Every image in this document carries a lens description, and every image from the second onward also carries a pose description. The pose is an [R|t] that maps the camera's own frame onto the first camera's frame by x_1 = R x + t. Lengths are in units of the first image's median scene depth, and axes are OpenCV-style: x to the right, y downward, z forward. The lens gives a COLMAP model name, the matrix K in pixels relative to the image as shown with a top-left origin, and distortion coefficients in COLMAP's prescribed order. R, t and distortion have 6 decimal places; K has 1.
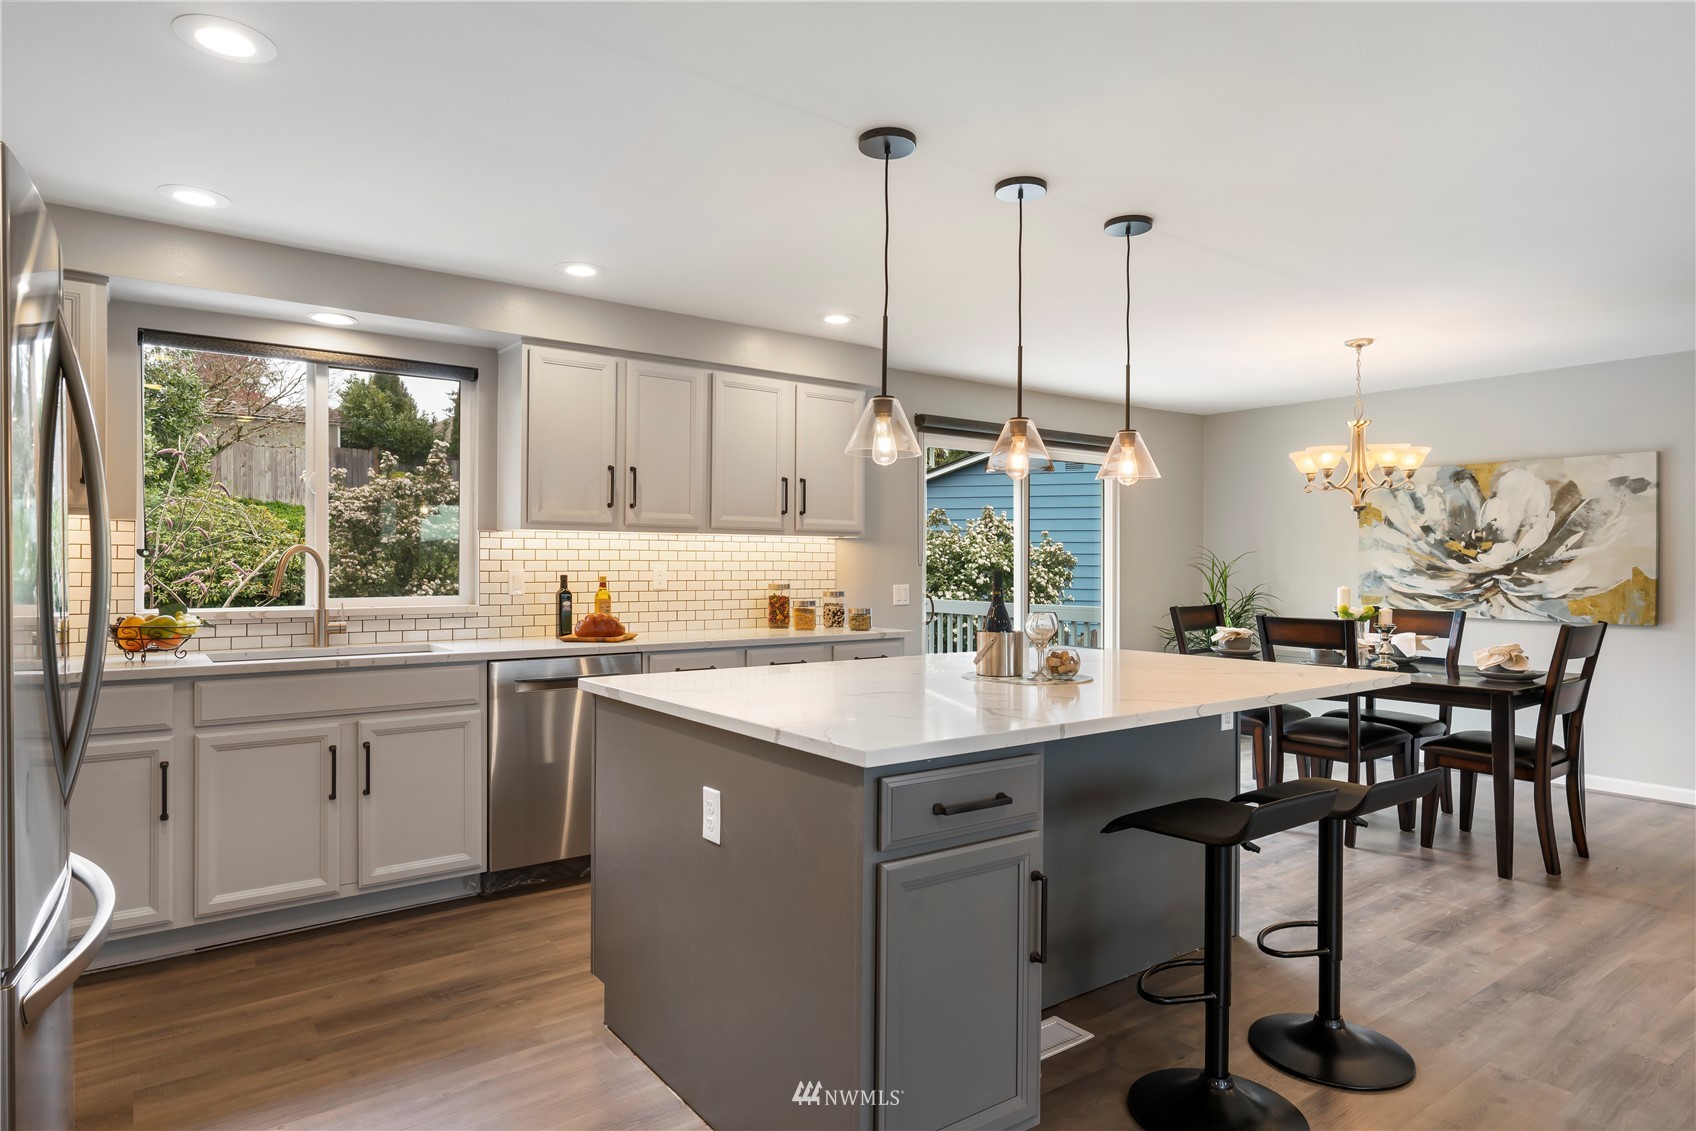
lens RADIAL K [[959.9, 0, 853.8], [0, 959.9, 557.8], [0, 0, 1]] dist [-0.001707, 0.000715]
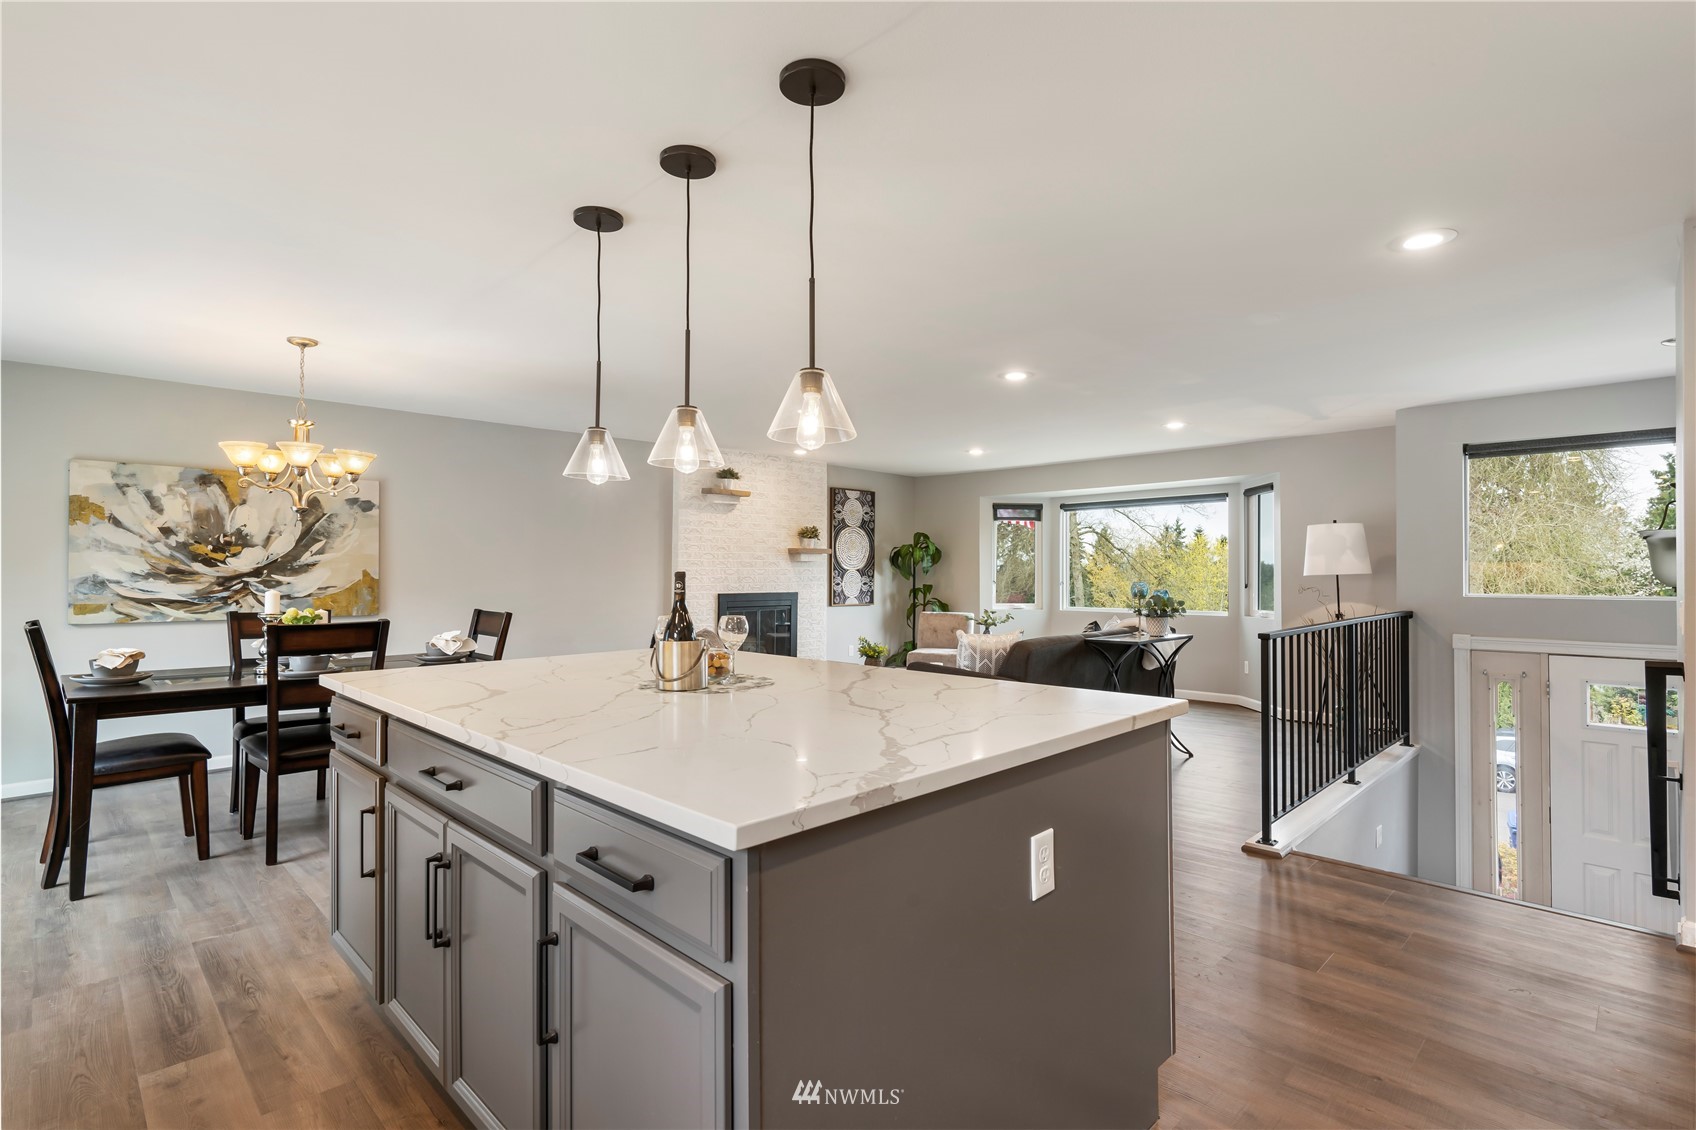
lens RADIAL K [[797.7, 0, 850.3], [0, 797.7, 564.9], [0, 0, 1]] dist [-0.009914, 0.004017]
pose [[-0.146462, 0.003907, 0.989209, -0.296683], [-0.005018, 0.999976, -0.004692, 0.004540], [-0.989204, -0.005651, -0.146439, 0.465145]]
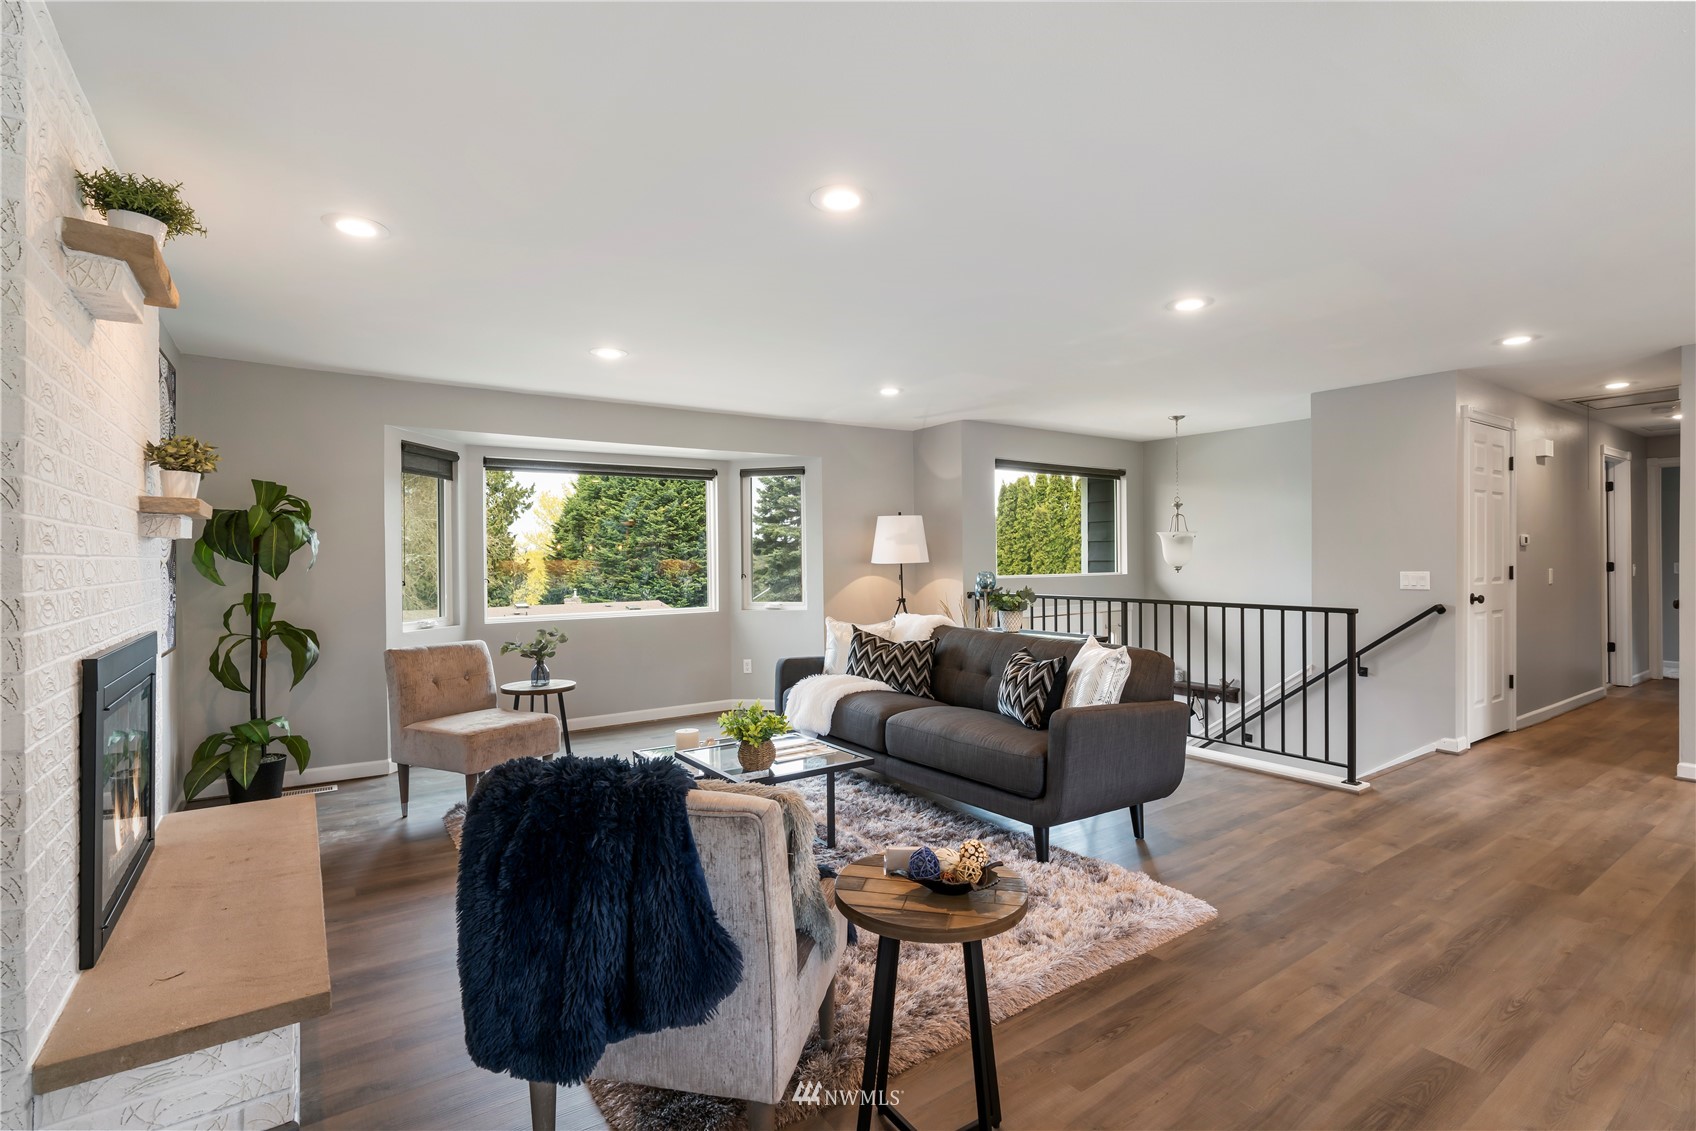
lens RADIAL K [[797.7, 0, 850.4], [0, 797.7, 563.2], [0, 0, 1]] dist [-0.009914, 0.004017]
pose [[-0.999429, 0.005611, 0.033313, 0.717535], [0.005634, 0.999984, 0.000593, 0.009509], [-0.033309, 0.000780, -0.999445, 0.806144]]
